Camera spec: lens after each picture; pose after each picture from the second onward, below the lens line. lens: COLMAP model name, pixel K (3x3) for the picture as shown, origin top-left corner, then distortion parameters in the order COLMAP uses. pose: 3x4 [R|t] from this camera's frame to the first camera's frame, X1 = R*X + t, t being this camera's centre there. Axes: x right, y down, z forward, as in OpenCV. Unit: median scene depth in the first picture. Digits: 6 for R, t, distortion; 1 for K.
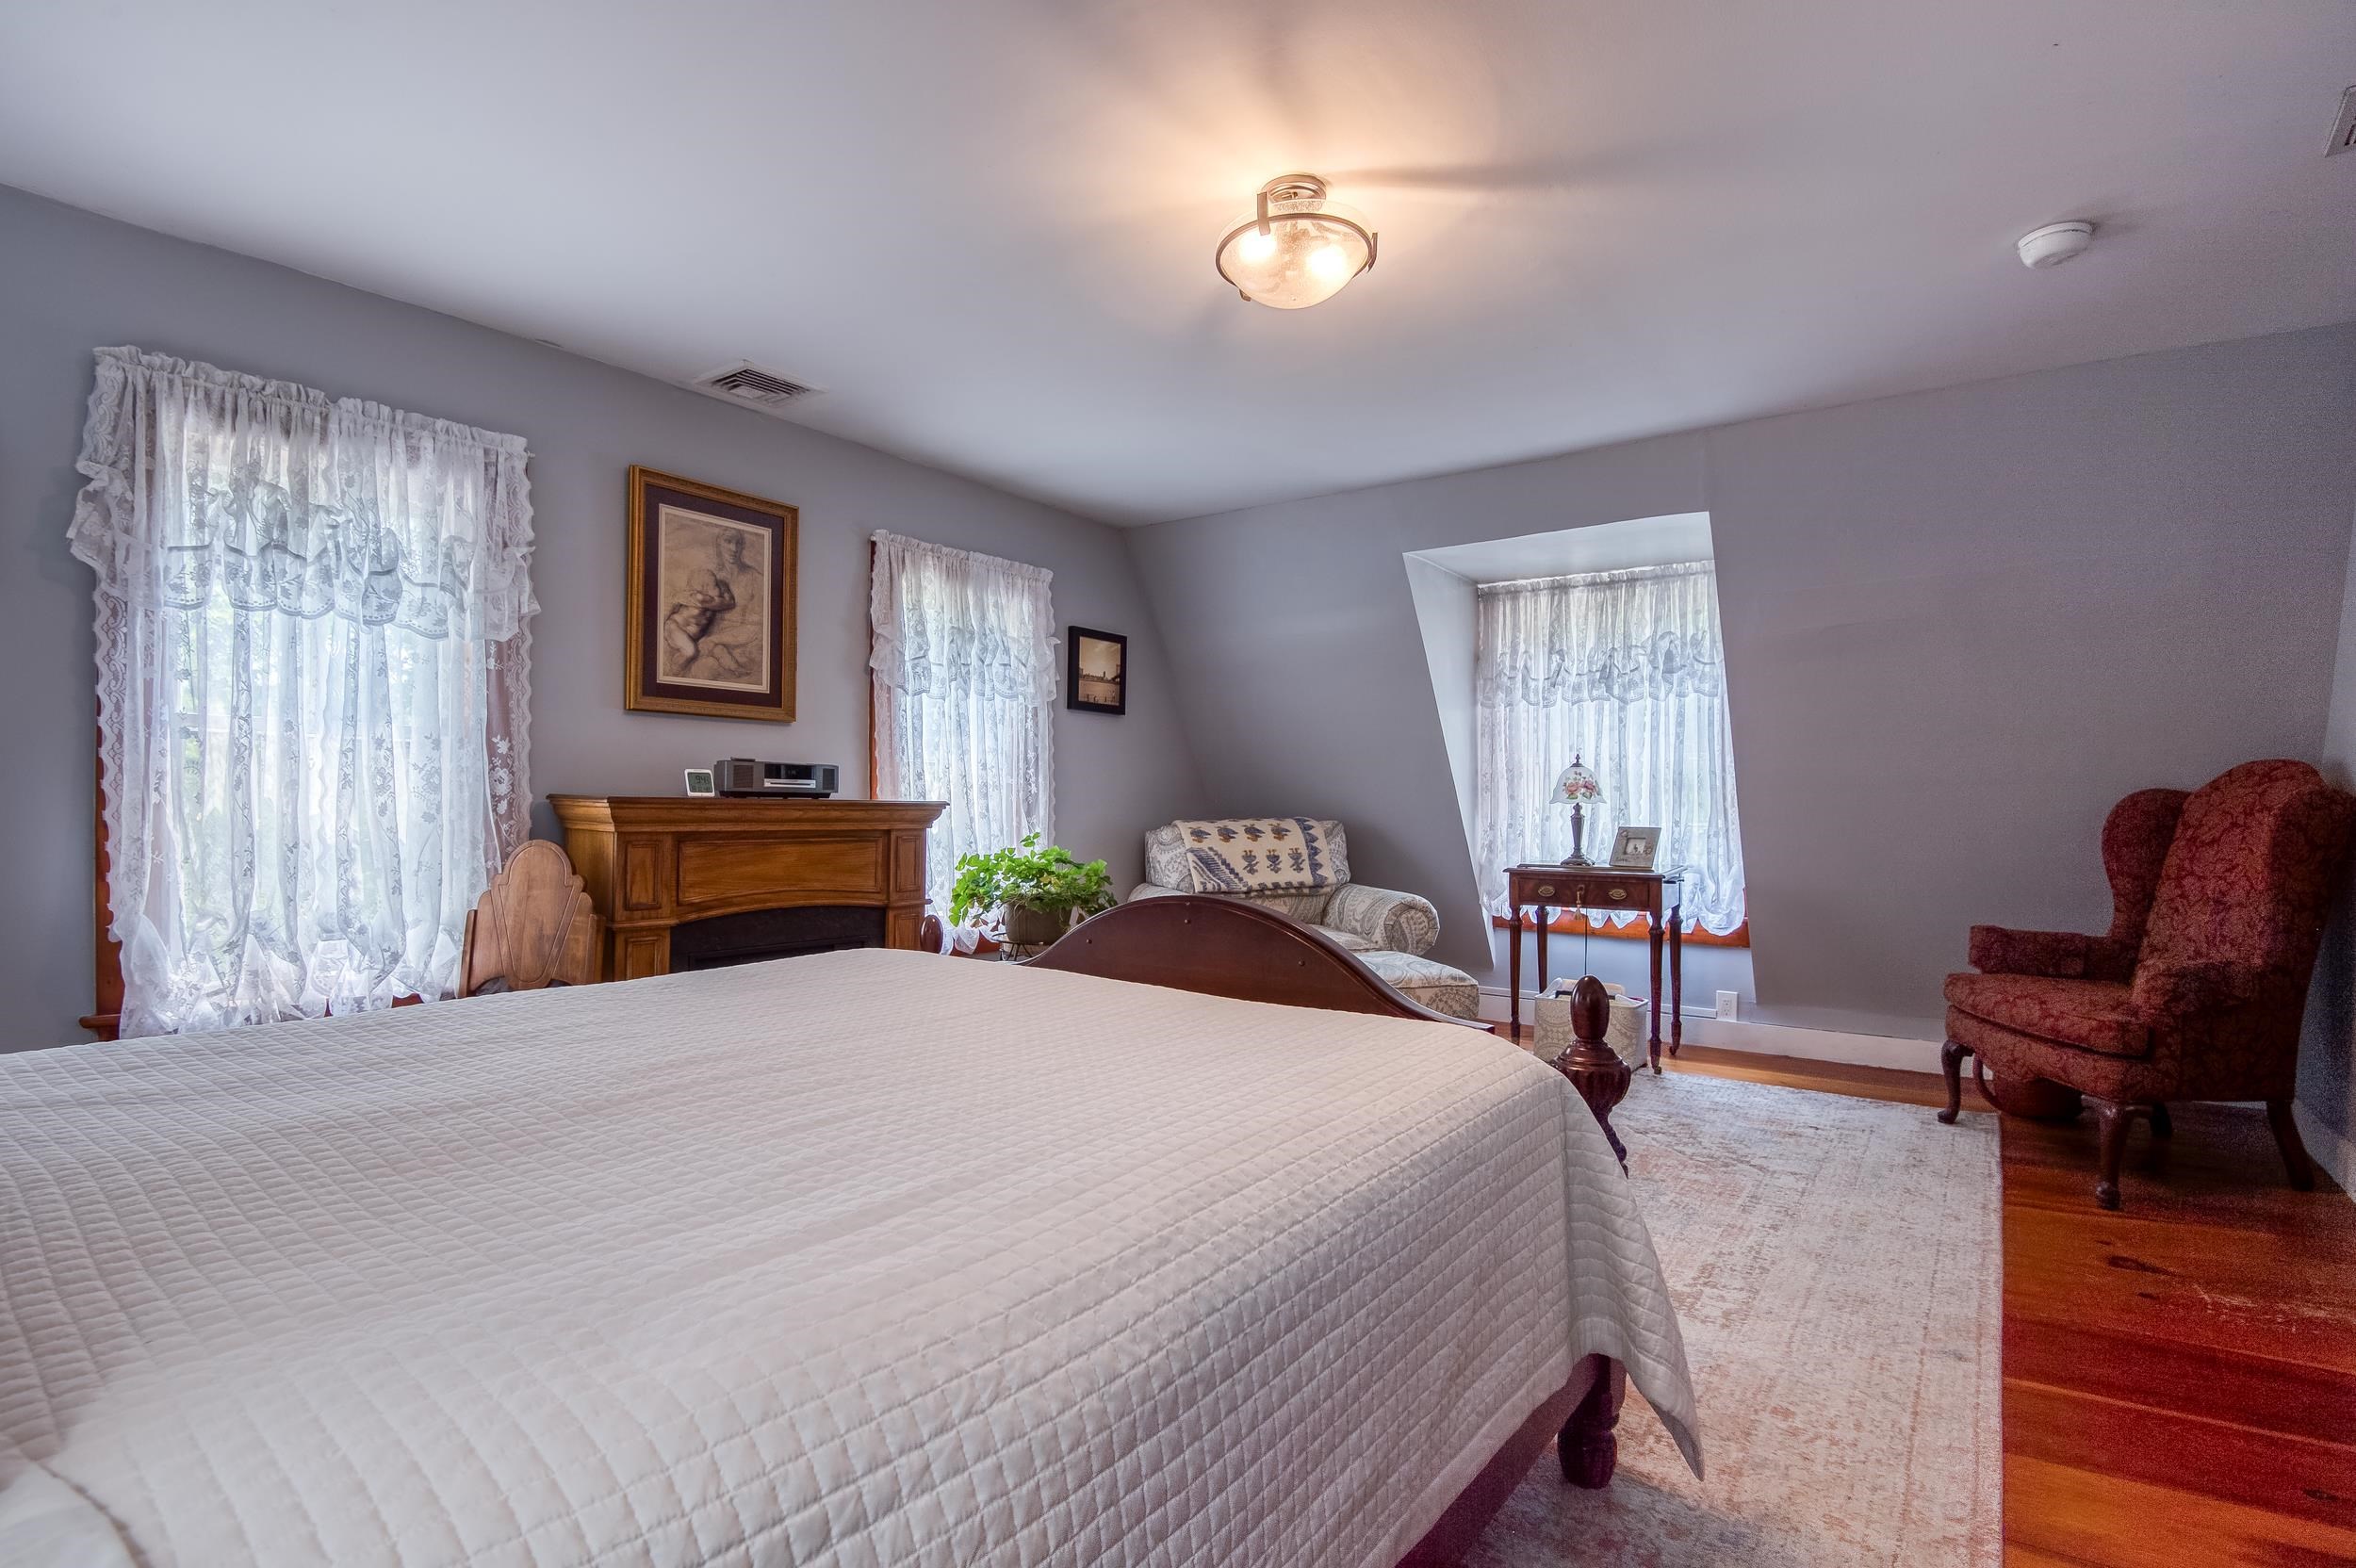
lens RADIAL K [[1138.2, 0, 1190.0], [0, 1138.2, 802.4], [0, 0, 1]] dist [-0.000021, -0.036003]
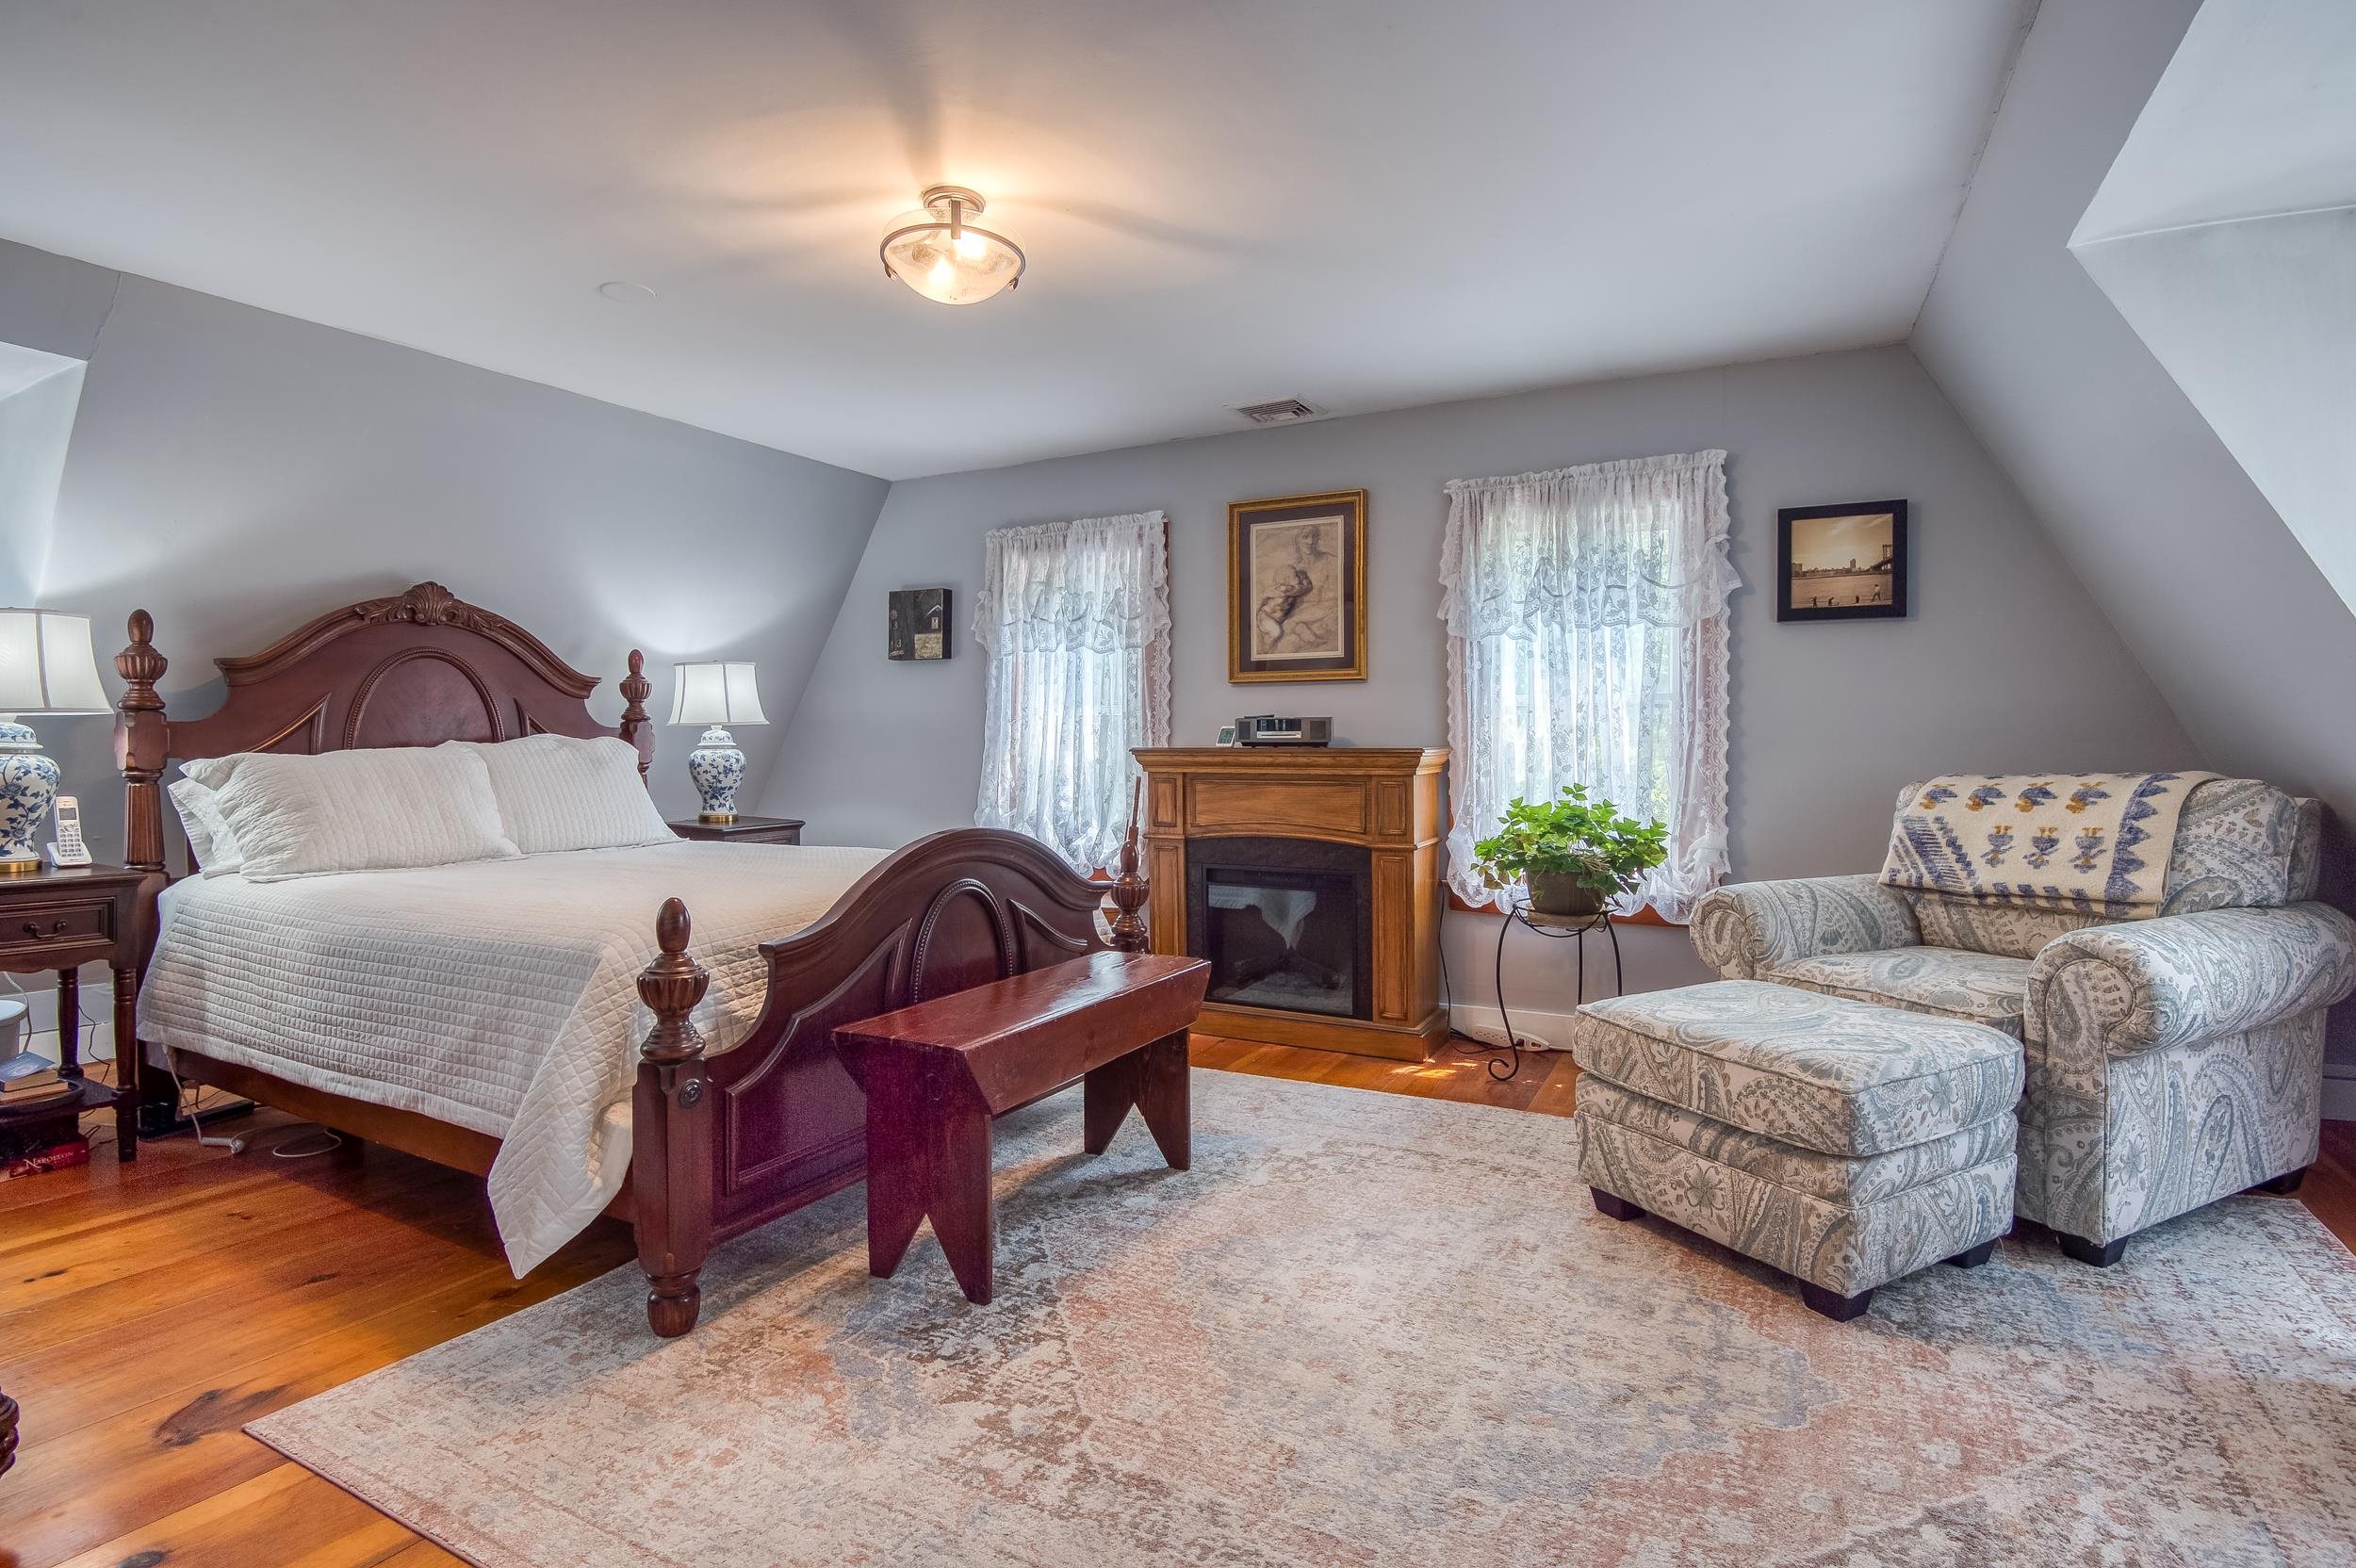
lens RADIAL K [[1163.0, 0, 1177.0], [0, 1163.0, 766.9], [0, 0, 1]] dist [0.000288, -0.021398]
pose [[0.130805, 0.006567, -0.991386, 0.825254], [0.004663, 0.999963, 0.007239, 0.007507], [0.991397, -0.005570, 0.130770, 0.705642]]
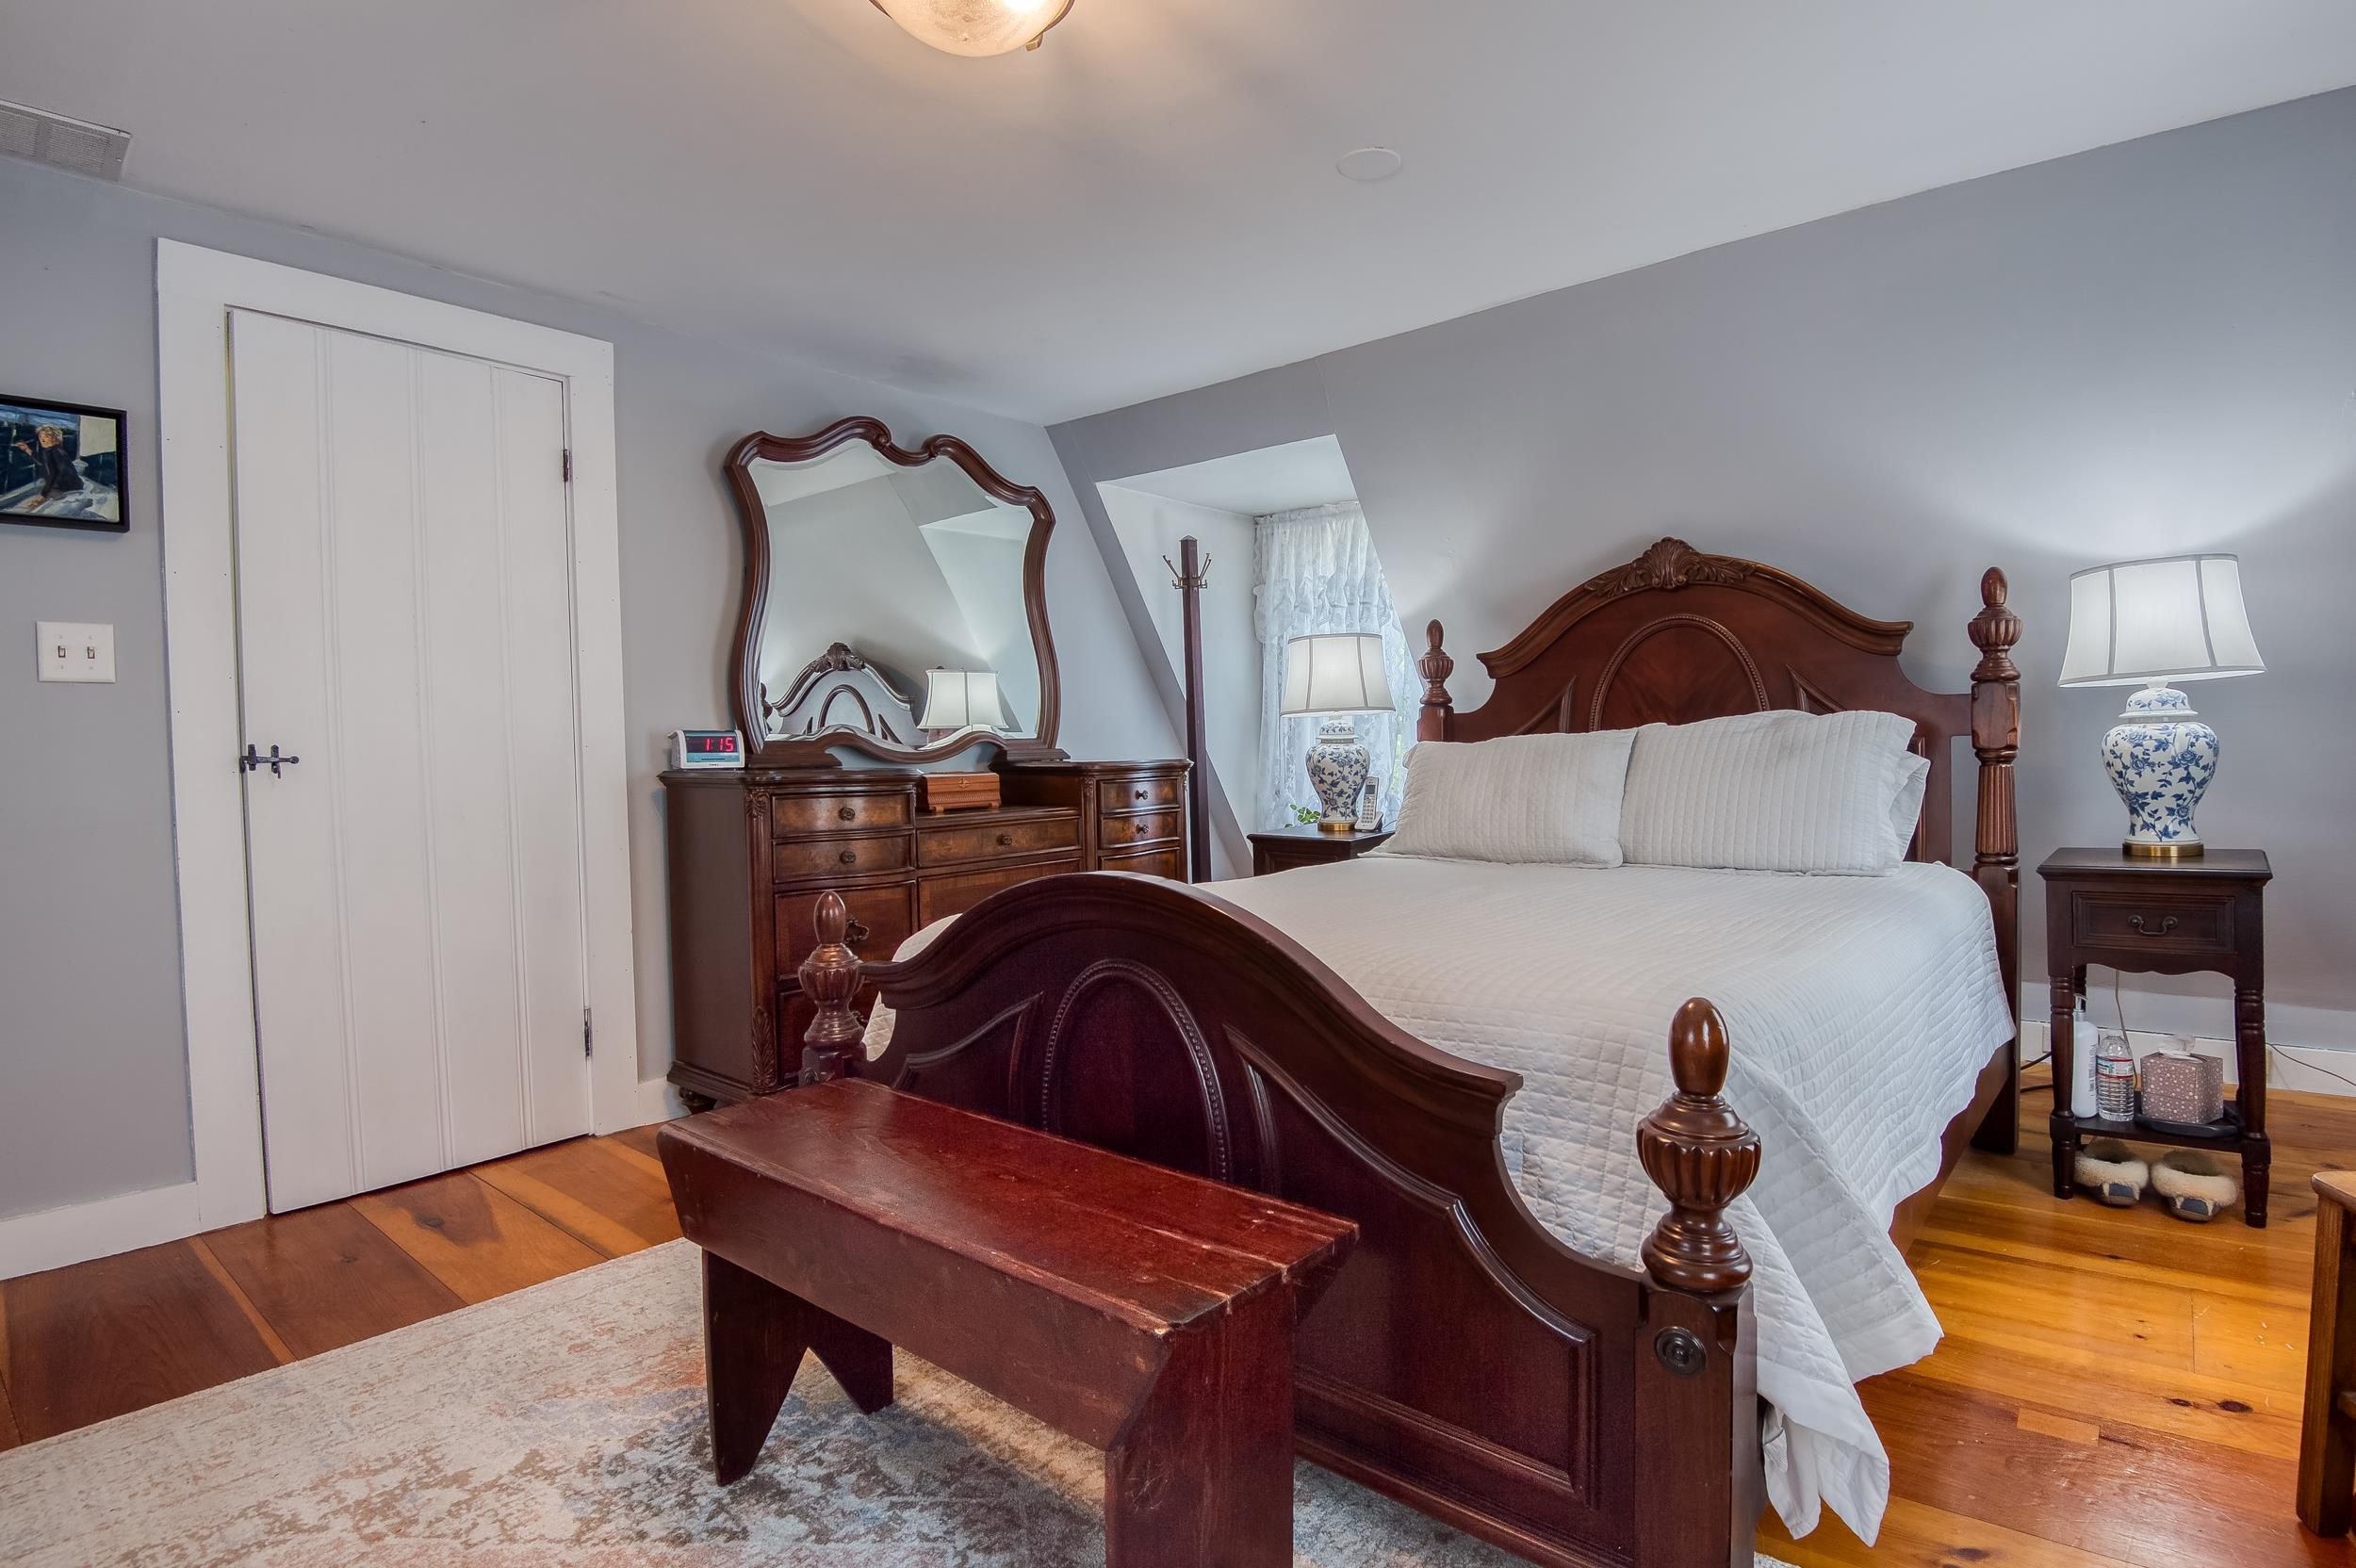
lens RADIAL K [[1163.0, 0, 1177.0], [0, 1163.0, 766.9], [0, 0, 1]] dist [0.000288, -0.021398]
pose [[-0.997123, 0.013070, 0.074662, -0.066071], [0.014856, 0.999615, 0.023415, -0.006134], [-0.074327, 0.024457, -0.996934, 1.158391]]
